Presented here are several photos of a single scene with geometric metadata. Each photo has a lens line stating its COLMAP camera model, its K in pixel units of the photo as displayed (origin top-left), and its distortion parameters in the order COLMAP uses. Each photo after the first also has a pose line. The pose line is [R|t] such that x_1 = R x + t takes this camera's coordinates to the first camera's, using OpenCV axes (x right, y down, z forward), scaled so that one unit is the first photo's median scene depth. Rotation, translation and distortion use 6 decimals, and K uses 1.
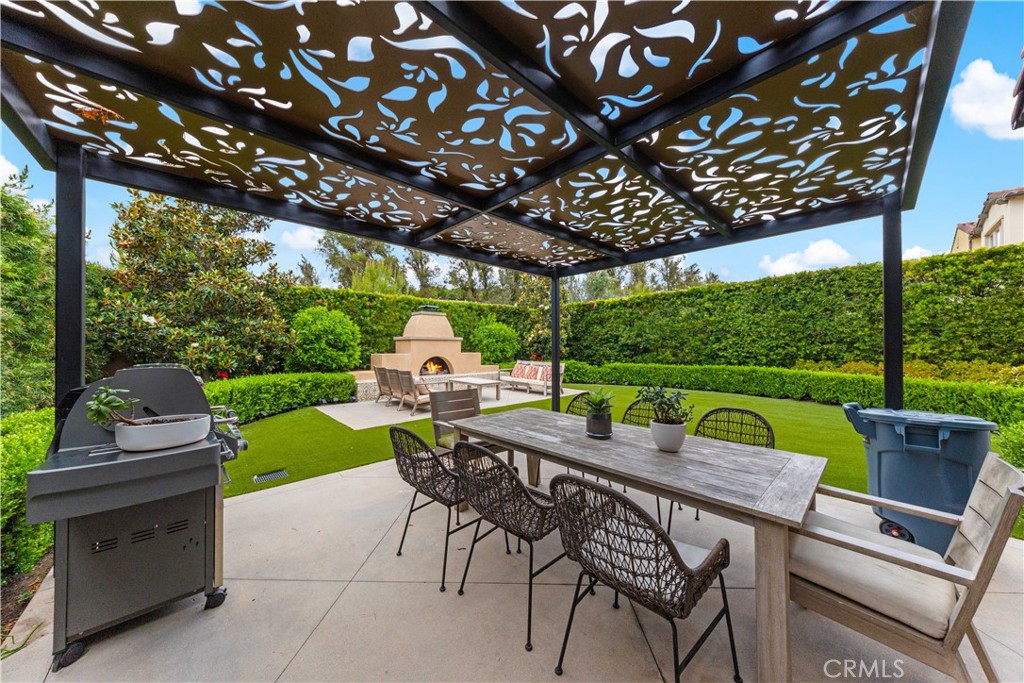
lens RADIAL K [[347.8, 0, 505.6], [0, 347.8, 342.6], [0, 0, 1]] dist [0.010911, -0.000827]
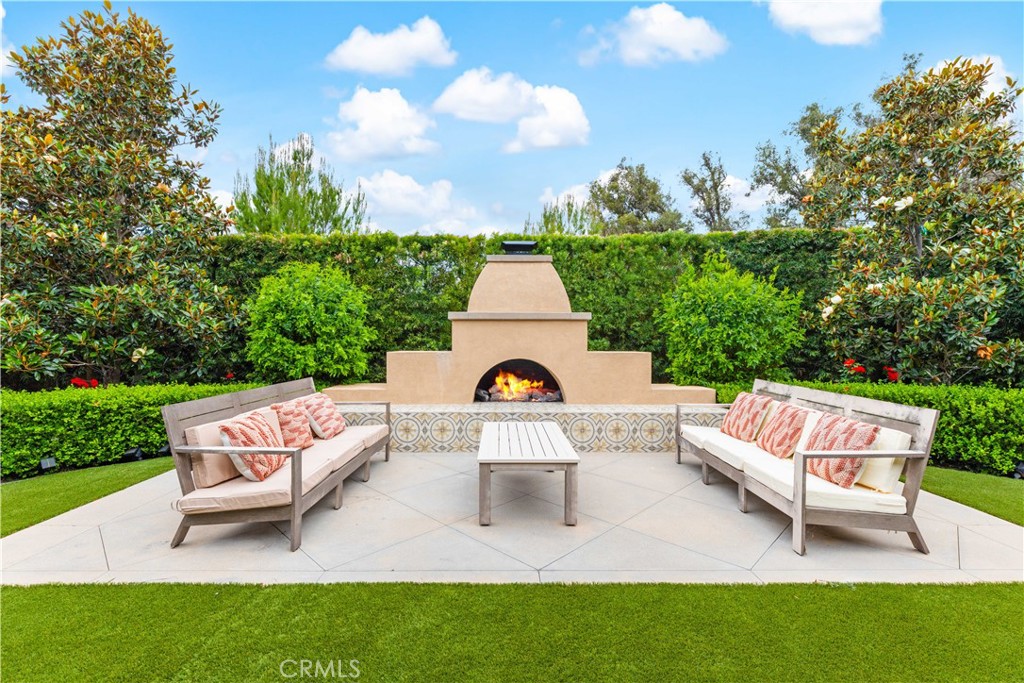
lens RADIAL K [[441.2, 0, 514.3], [0, 441.2, 342.9], [0, 0, 1]] dist [-0.002478, 0.000358]
pose [[0.738195, 0.003335, -0.674579, 0.152899], [0.005713, 0.999921, 0.011195, 0.013733], [0.674563, -0.012118, 0.738118, 0.593206]]
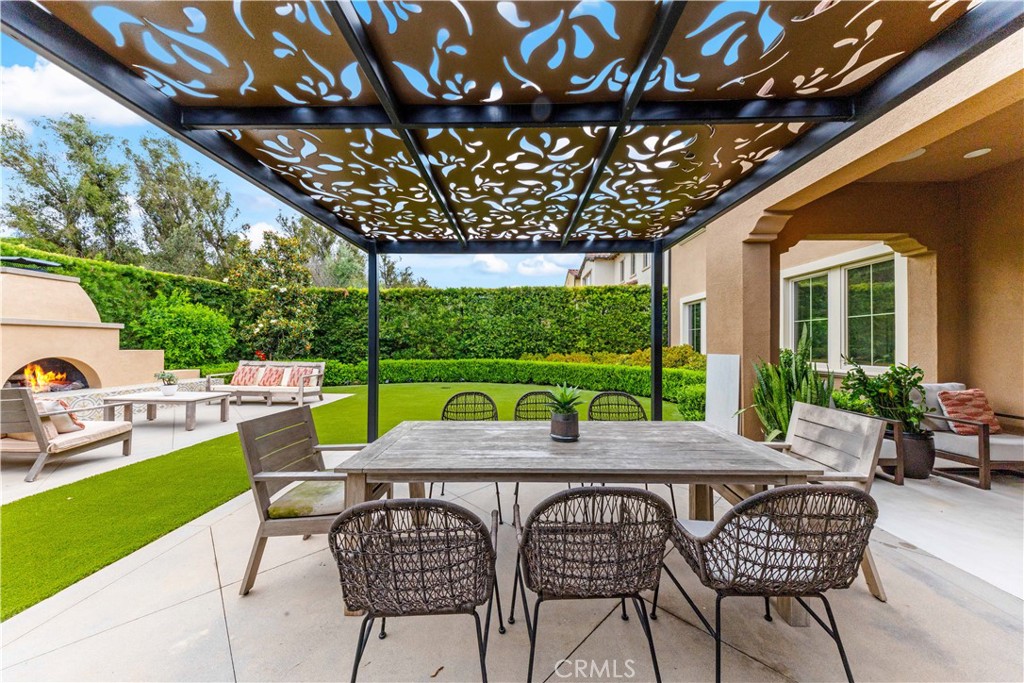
lens RADIAL K [[347.8, 0, 517.3], [0, 347.8, 341.0], [0, 0, 1]] dist [0.010911, -0.000827]
pose [[0.677524, 0.010340, 0.735428, -0.114310], [-0.013961, 0.999902, -0.001197, 0.005550], [-0.735368, -0.009456, 0.677602, 0.118798]]
